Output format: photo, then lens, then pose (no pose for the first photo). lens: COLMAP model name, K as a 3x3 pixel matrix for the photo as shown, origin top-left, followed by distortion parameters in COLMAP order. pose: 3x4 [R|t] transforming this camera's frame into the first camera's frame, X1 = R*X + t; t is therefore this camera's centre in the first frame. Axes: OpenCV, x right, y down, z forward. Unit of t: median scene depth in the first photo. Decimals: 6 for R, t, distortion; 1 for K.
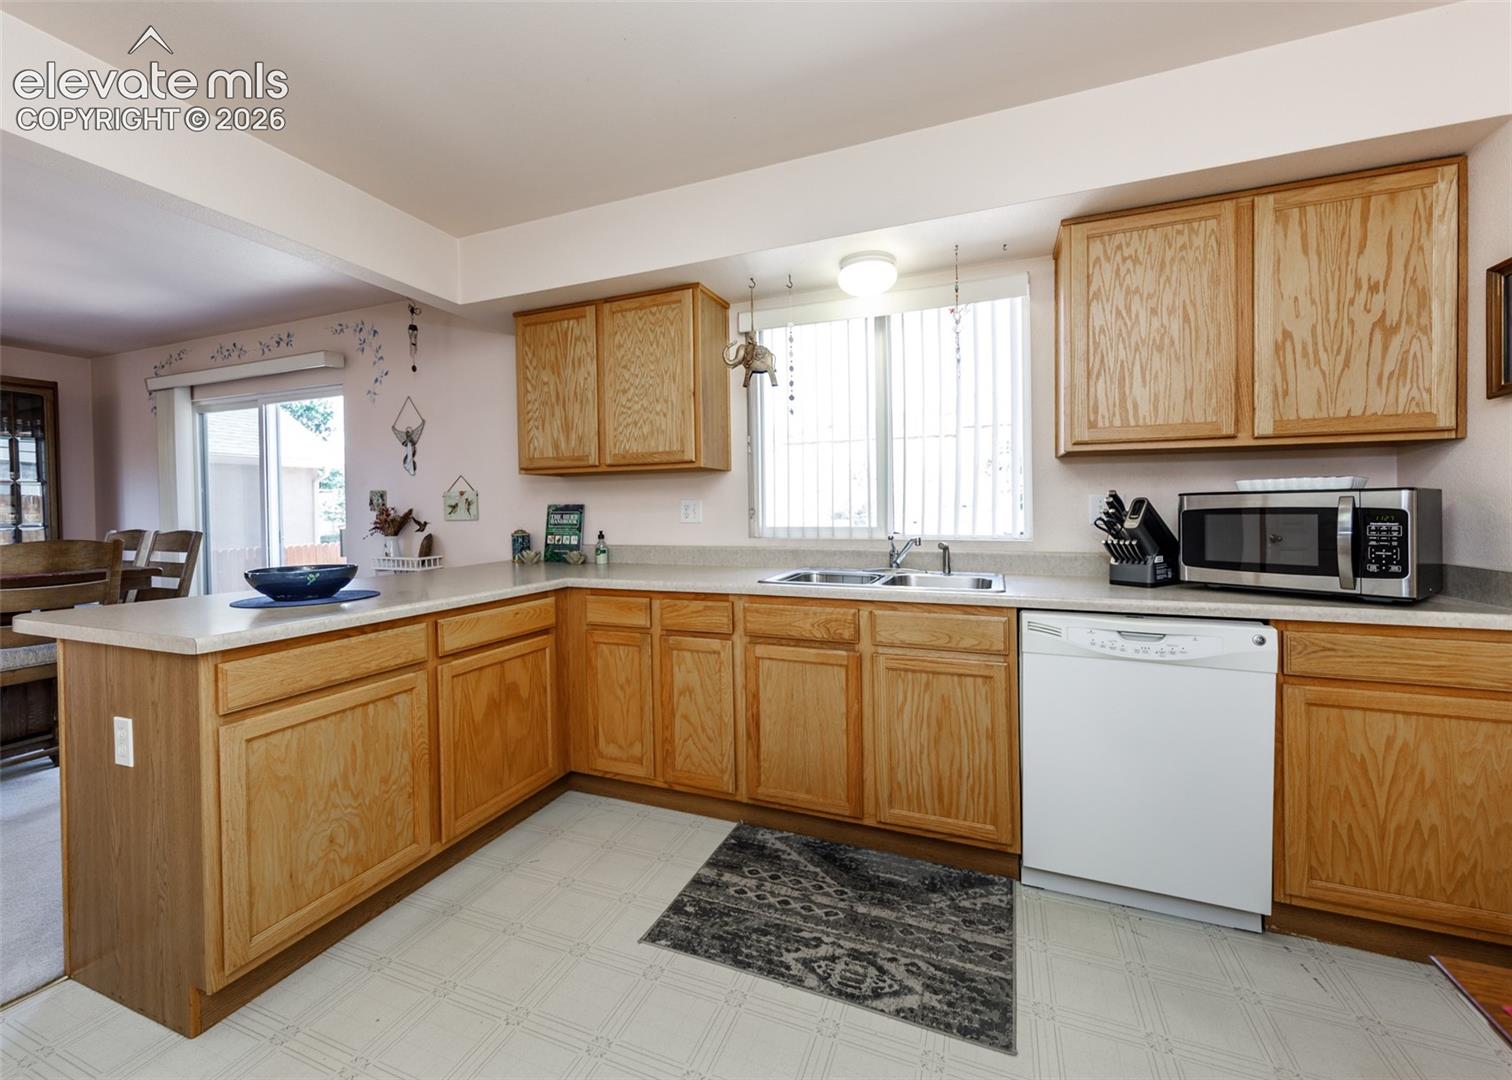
lens RADIAL K [[589.8, 0, 743.3], [0, 589.8, 524.9], [0, 0, 1]] dist [0.007310, -0.000440]
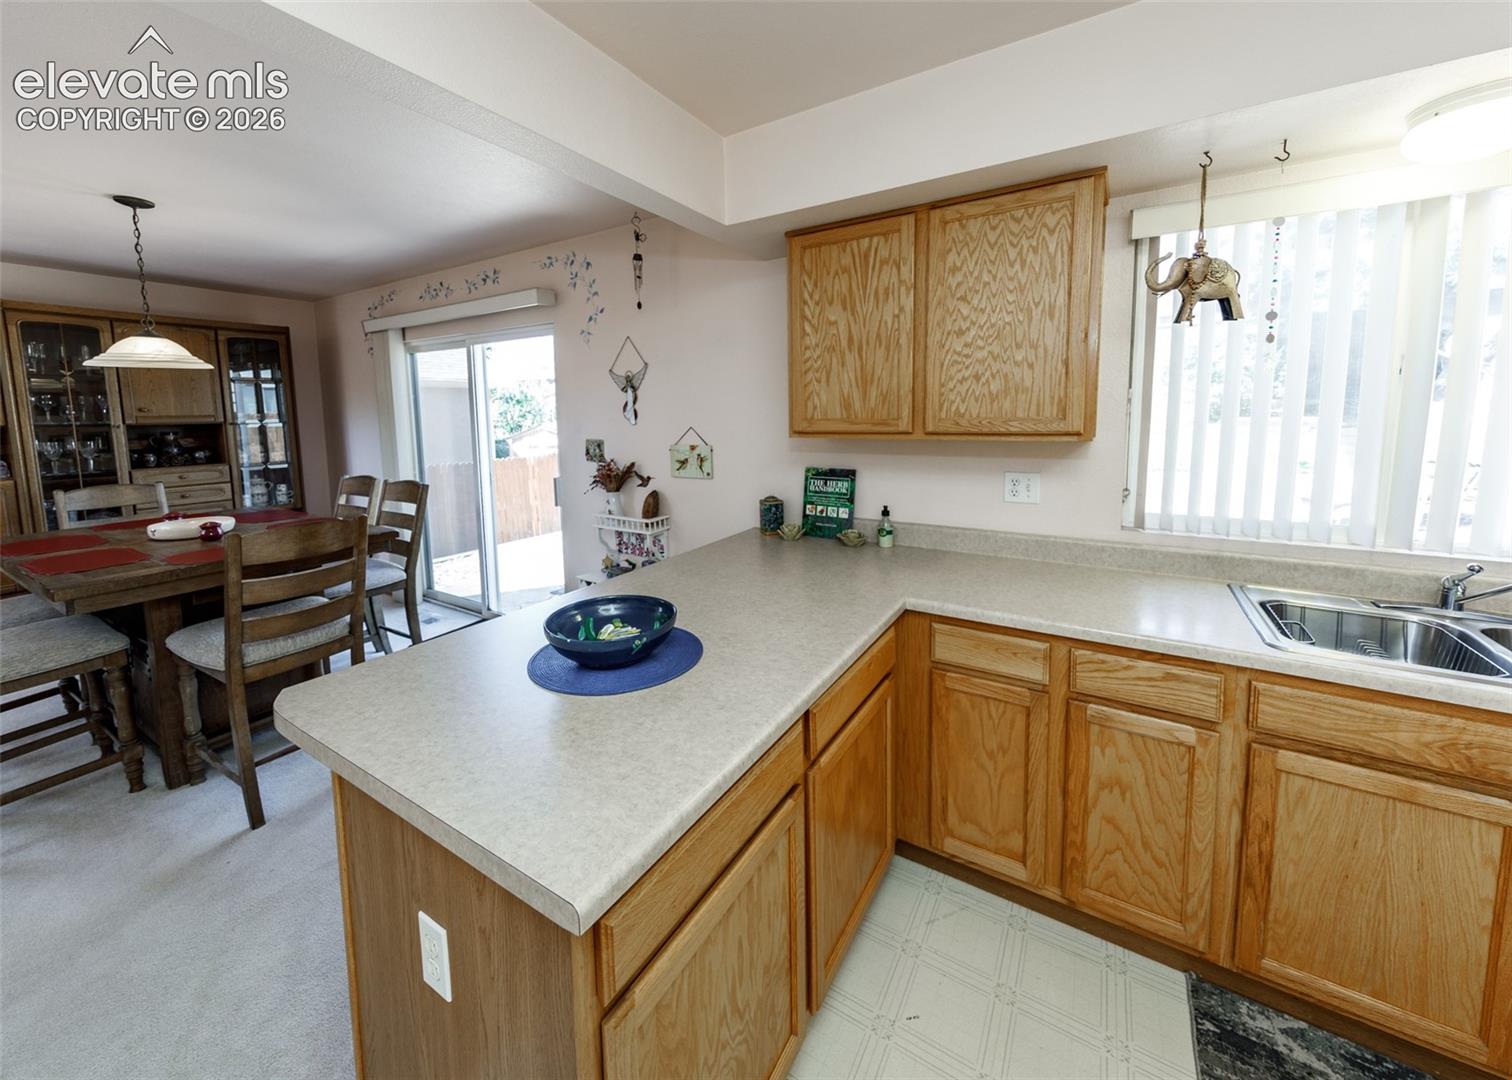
lens RADIAL K [[550.4, 0, 758.5], [0, 550.4, 464.6], [0, 0, 1]] dist [0.007712, -0.002007]
pose [[0.988025, 0.006366, -0.154160, -0.342045], [0.003790, 0.997845, 0.065499, -0.109548], [0.154245, -0.065299, 0.985873, 0.281761]]
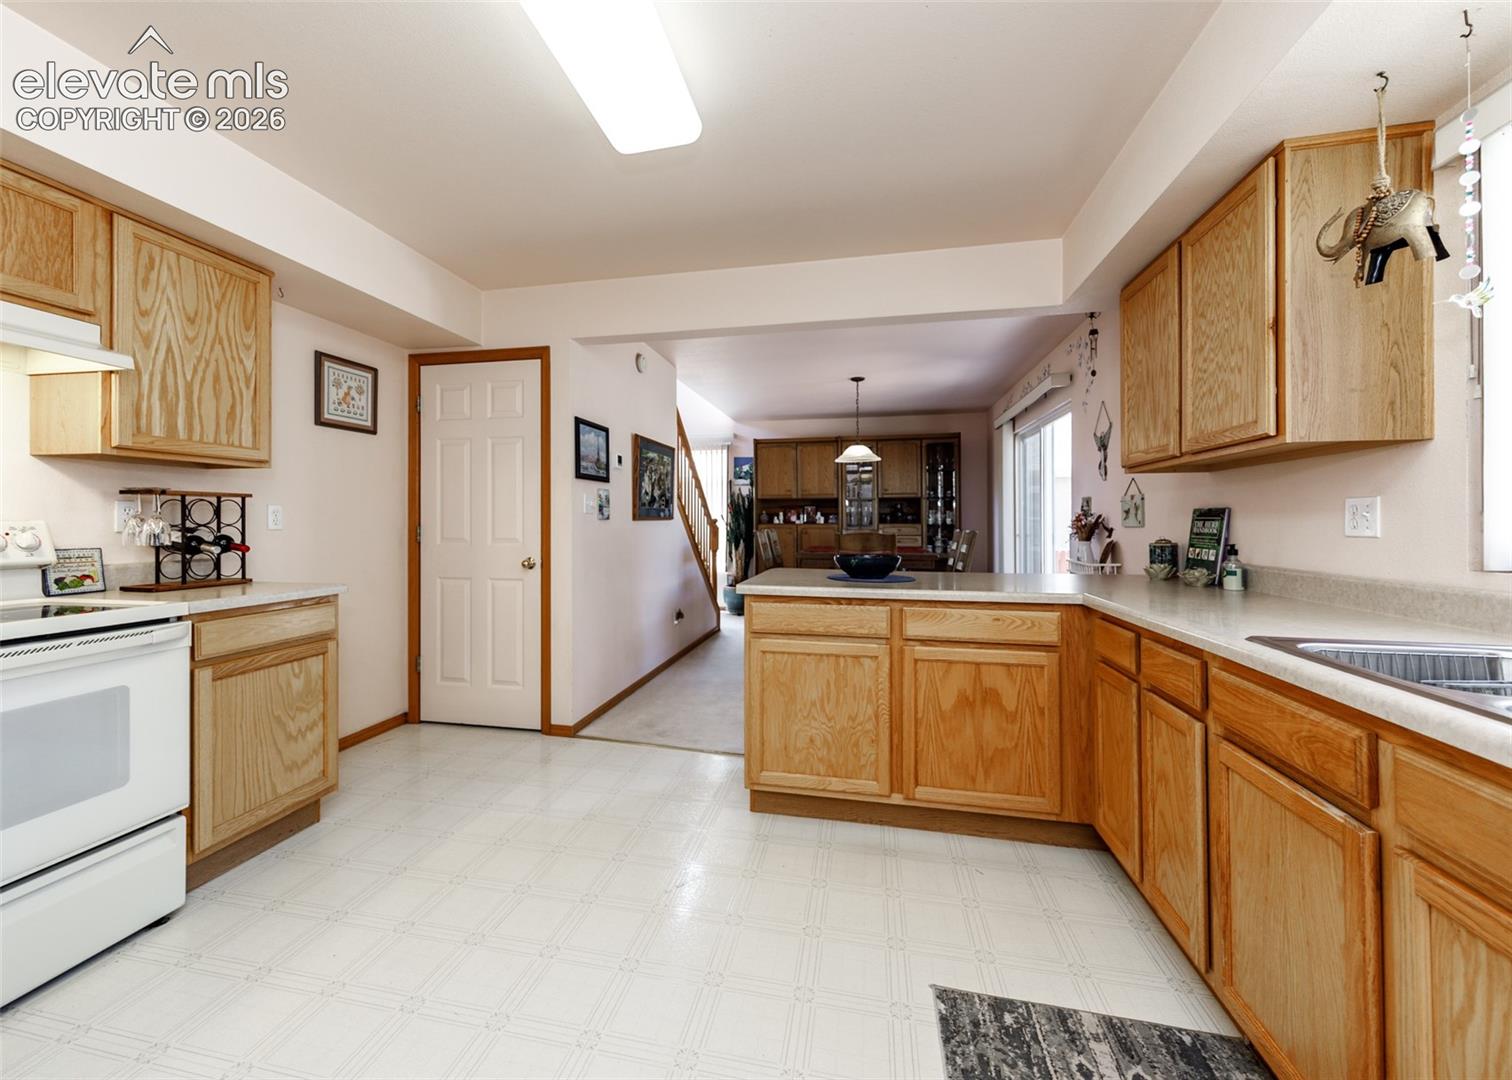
lens RADIAL K [[589.8, 0, 744.7], [0, 589.8, 525.7], [0, 0, 1]] dist [0.007310, -0.000440]
pose [[0.193258, 0.016984, -0.981001, 0.402047], [-0.029978, 0.999486, 0.011398, -0.002989], [0.980690, 0.027205, 0.193668, 0.324031]]
